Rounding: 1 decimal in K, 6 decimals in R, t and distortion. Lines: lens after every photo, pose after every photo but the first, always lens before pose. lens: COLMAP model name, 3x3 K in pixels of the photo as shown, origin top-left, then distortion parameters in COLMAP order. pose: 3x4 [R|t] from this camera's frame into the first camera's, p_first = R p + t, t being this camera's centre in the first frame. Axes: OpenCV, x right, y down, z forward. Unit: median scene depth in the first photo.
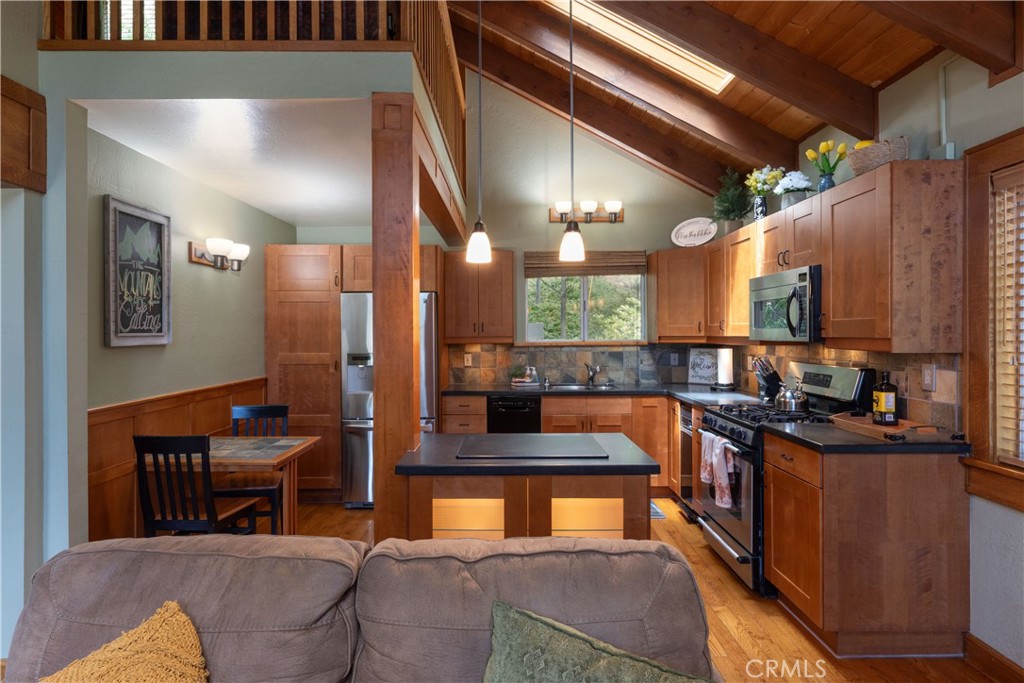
lens RADIAL K [[560.1, 0, 499.5], [0, 560.1, 332.7], [0, 0, 1]] dist [0.003399, -0.000540]
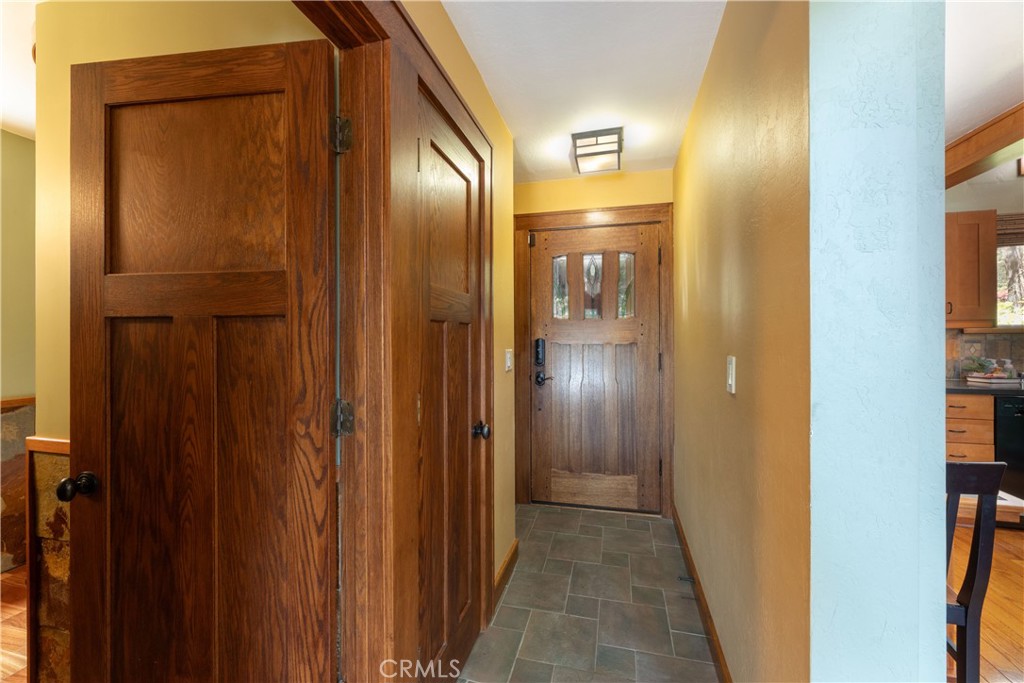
lens RADIAL K [[412.0, 0, 496.4], [0, 412.0, 337.3], [0, 0, 1]] dist [0.001750, -0.001273]
pose [[0.976493, -0.000239, -0.215551, -0.566128], [-0.000900, 0.999986, -0.005183, 0.037888], [0.215549, 0.005255, 0.976479, 0.312002]]
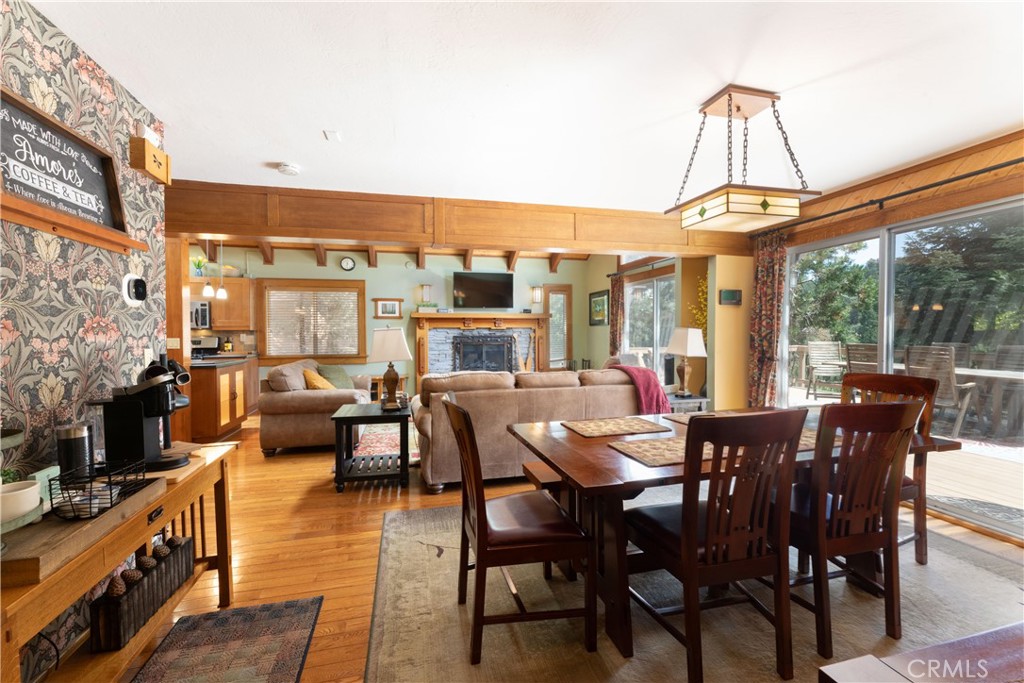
lens RADIAL K [[412.0, 0, 503.7], [0, 412.0, 338.1], [0, 0, 1]] dist [0.001750, -0.001273]
pose [[-0.255973, -0.006976, 0.966659, -1.202644], [0.006471, 0.999939, 0.008930, 0.037802], [-0.966662, 0.008541, -0.255912, 0.042833]]
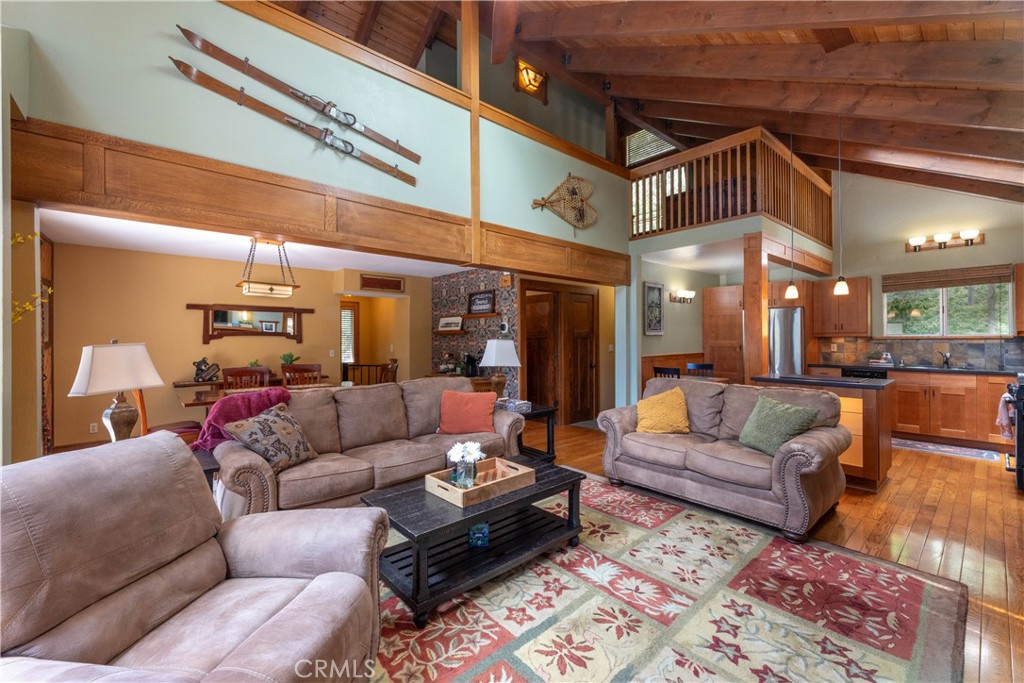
lens RADIAL K [[412.0, 0, 503.2], [0, 412.0, 338.0], [0, 0, 1]] dist [0.001750, -0.001273]
pose [[0.657209, 0.001801, -0.753706, 0.233801], [0.001247, 0.999993, 0.003477, 0.018648], [0.753707, -0.003225, 0.657203, -0.531120]]
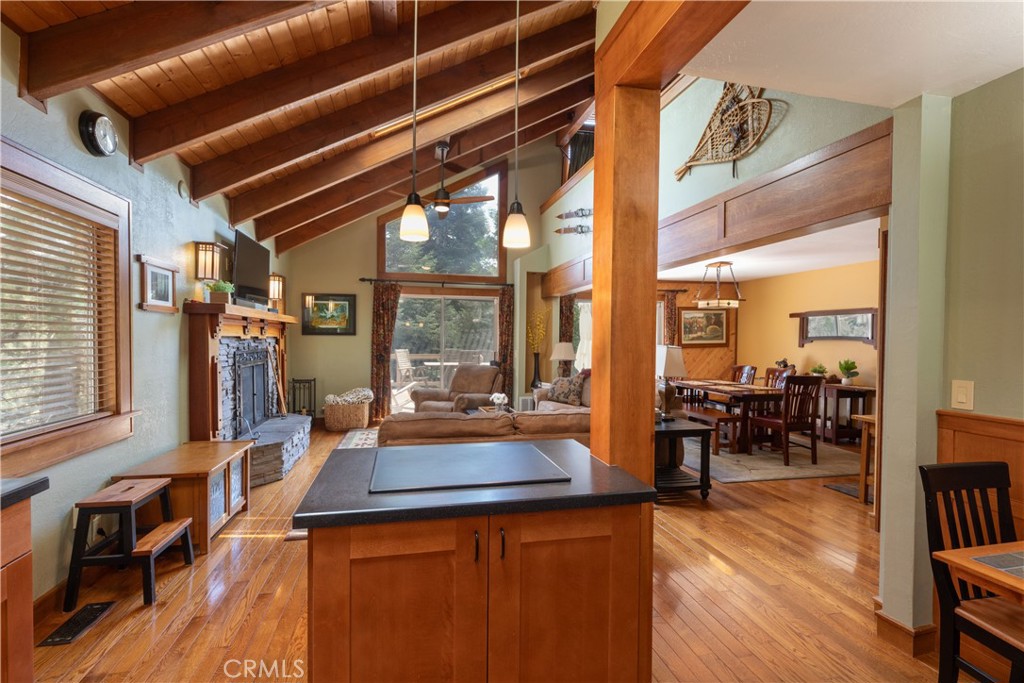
lens RADIAL K [[452.5, 0, 503.2], [0, 452.5, 350.4], [0, 0, 1]] dist [0.001270, 0.000932]
pose [[-0.972795, 0.002731, -0.231652, 0.073910], [-0.003721, 0.999617, 0.027408, 0.012080], [0.231638, 0.027525, -0.972413, 0.839167]]
